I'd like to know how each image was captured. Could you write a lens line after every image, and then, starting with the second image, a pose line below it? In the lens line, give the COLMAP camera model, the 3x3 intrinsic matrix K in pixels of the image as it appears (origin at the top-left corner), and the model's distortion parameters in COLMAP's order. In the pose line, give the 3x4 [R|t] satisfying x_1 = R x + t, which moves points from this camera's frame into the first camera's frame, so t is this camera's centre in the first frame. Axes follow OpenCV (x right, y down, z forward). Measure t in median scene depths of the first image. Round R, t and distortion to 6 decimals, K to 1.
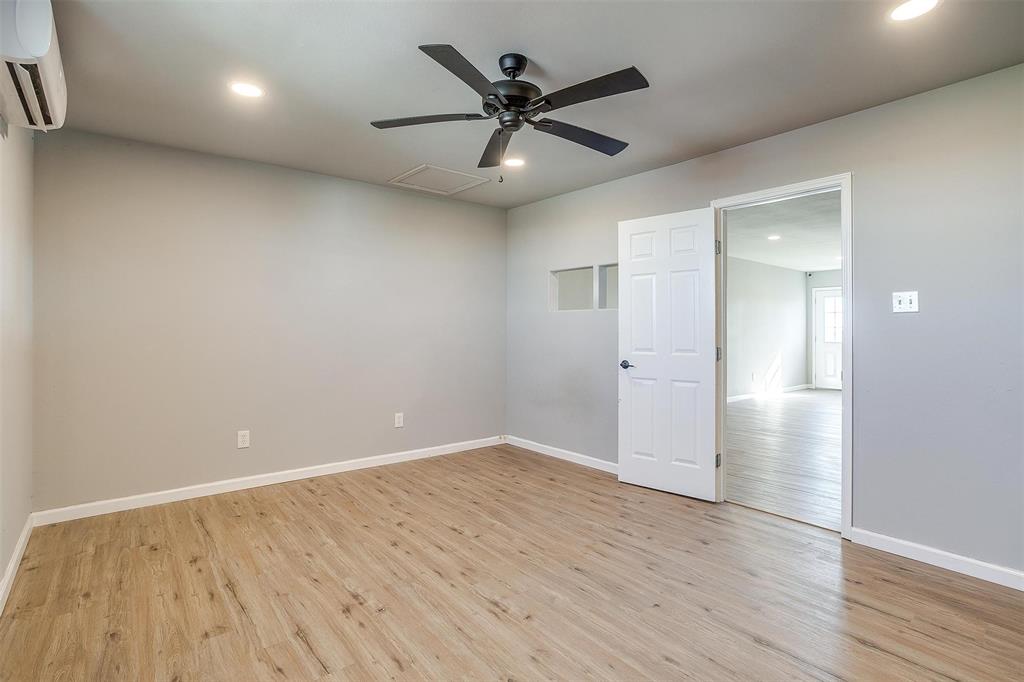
lens RADIAL K [[503.4, 0, 512.6], [0, 503.4, 324.8], [0, 0, 1]] dist [-0.057929, 0.033428]
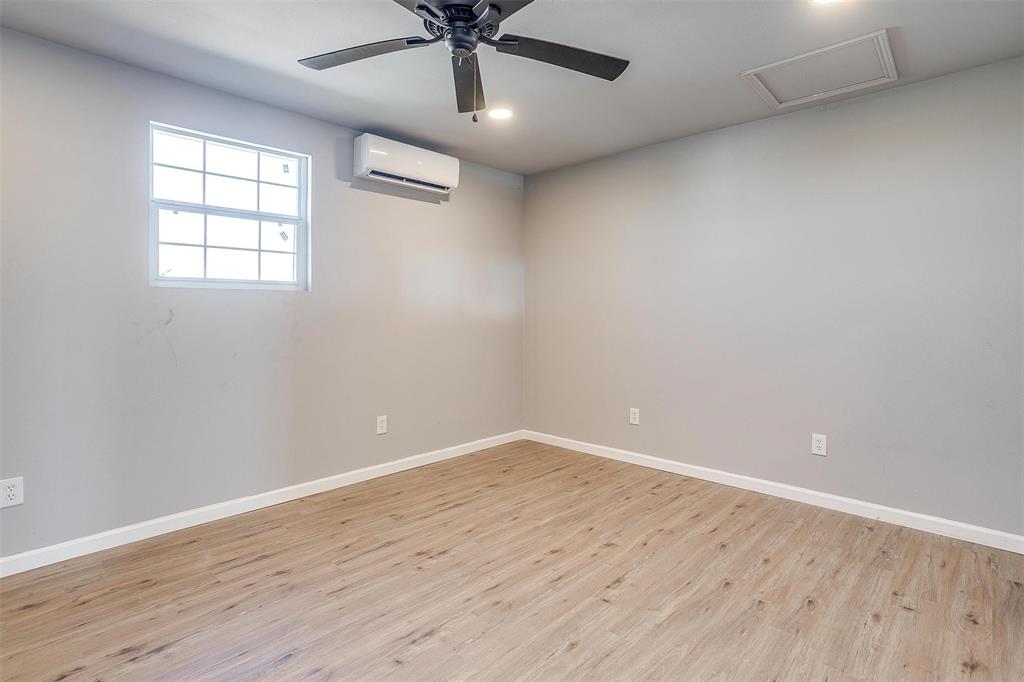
lens RADIAL K [[509.5, 0, 508.5], [0, 509.5, 313.0], [0, 0, 1]] dist [-0.045935, 0.026719]
pose [[0.119919, 0.002147, -0.992781, 0.571633], [0.005584, 0.999980, 0.002837, 0.009634], [0.992768, -0.005884, 0.119904, 0.712062]]
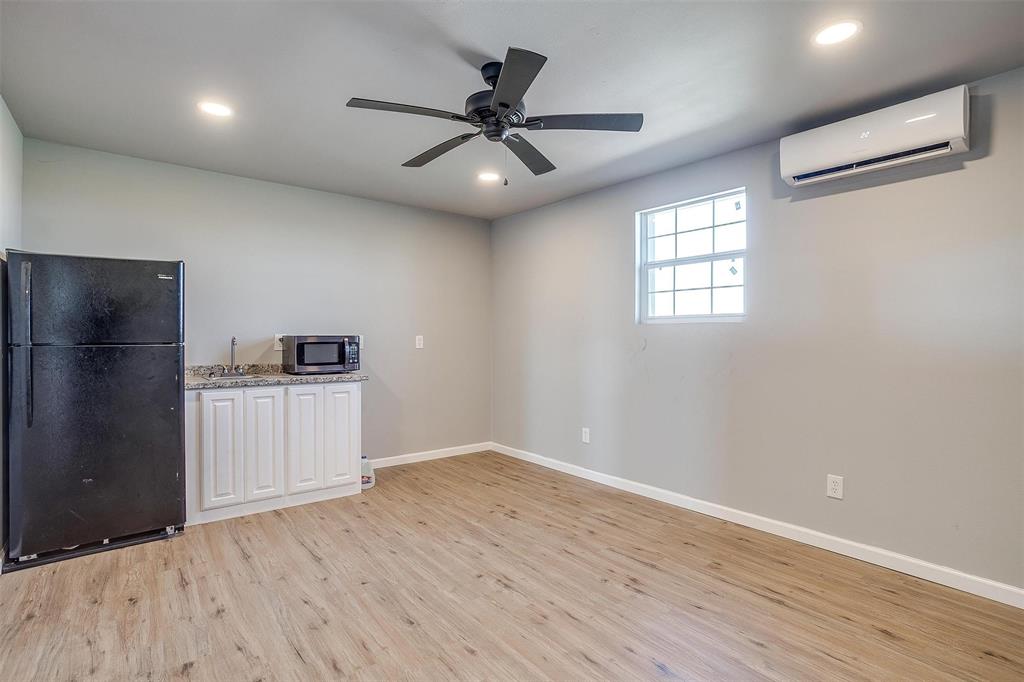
lens RADIAL K [[499.7, 0, 512.0], [0, 499.7, 341.0], [0, 0, 1]] dist [-0.056937, 0.034558]
pose [[-0.999920, -0.008480, 0.009360, -0.035222], [-0.008484, 0.999964, -0.000408, 0.009480], [-0.009356, -0.000487, -0.999956, 1.449522]]
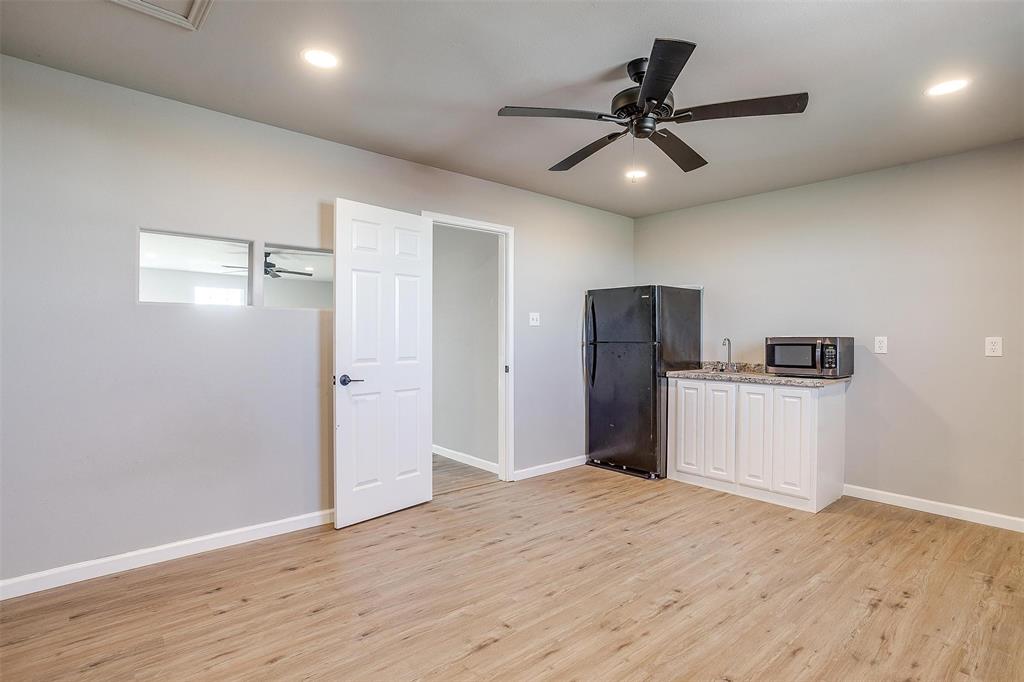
lens RADIAL K [[505.1, 0, 517.3], [0, 505.1, 347.3], [0, 0, 1]] dist [-0.057610, 0.033872]
pose [[-0.029064, -0.023176, 0.999309, -0.713527], [-0.013071, 0.999655, 0.022804, 0.005730], [-0.999492, -0.012399, -0.029357, 0.924881]]
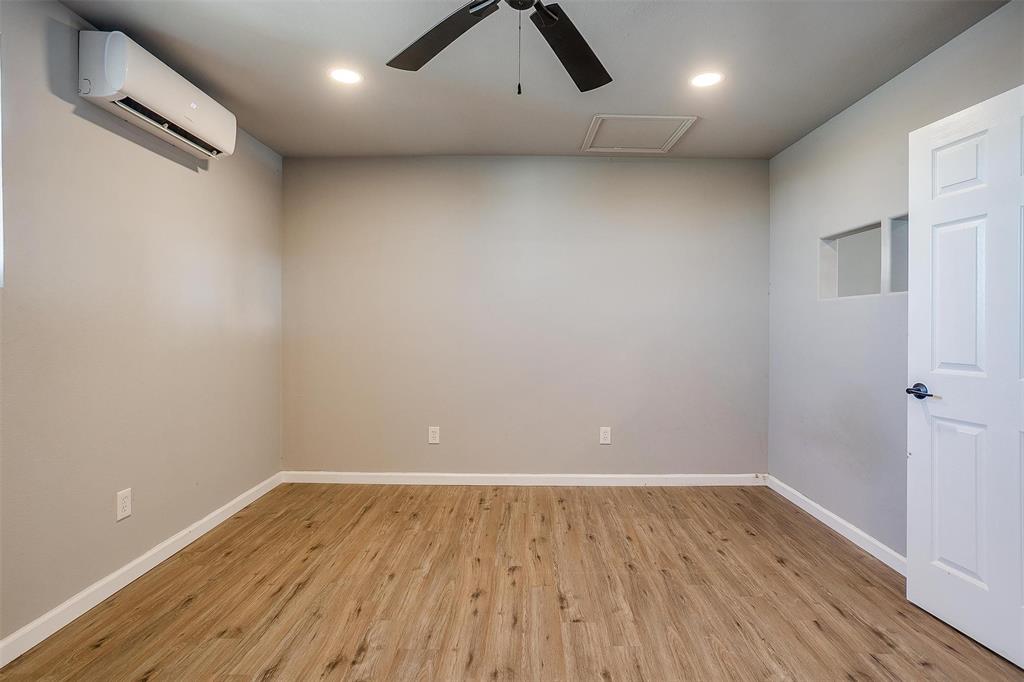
lens RADIAL K [[512.7, 0, 522.5], [0, 512.7, 328.0], [0, 0, 1]] dist [-0.061293, 0.039928]
pose [[0.772158, 0.006061, -0.635402, 0.290951], [0.000161, 0.999953, 0.009735, 0.005623], [0.635431, -0.007619, 0.772120, 0.372914]]
